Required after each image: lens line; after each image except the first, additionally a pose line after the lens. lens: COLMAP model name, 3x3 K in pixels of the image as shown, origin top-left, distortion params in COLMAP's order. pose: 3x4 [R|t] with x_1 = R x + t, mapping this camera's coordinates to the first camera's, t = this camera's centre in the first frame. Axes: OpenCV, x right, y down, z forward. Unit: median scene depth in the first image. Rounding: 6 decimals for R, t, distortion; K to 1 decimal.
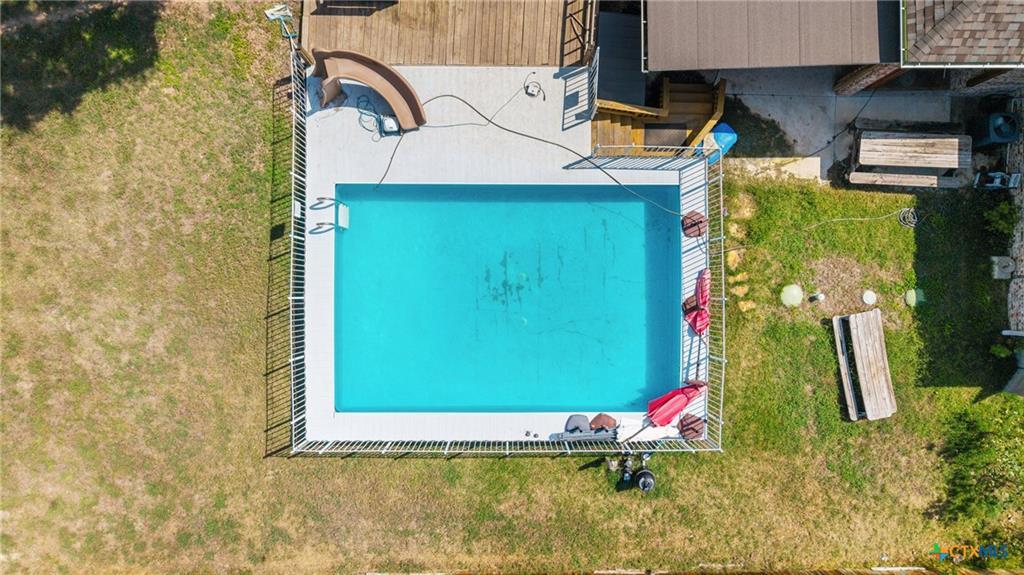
lens RADIAL K [[682.4, 0, 512.0], [0, 682.4, 287.5], [0, 0, 1]] dist [0.002454, -0.002260]
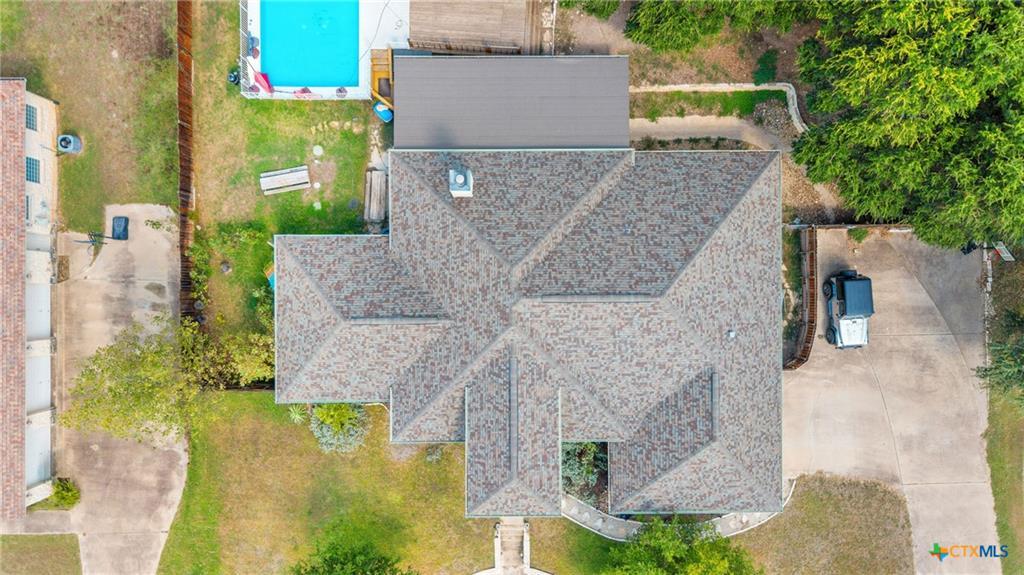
lens RADIAL K [[682.4, 0, 512.0], [0, 682.4, 287.5], [0, 0, 1]] dist [0.002454, -0.002260]
pose [[-0.000261, 0.999983, 0.005741, 0.912291], [-1.000000, -0.000258, -0.000453, -0.668788], [-0.000452, -0.005741, 0.999983, -1.321119]]
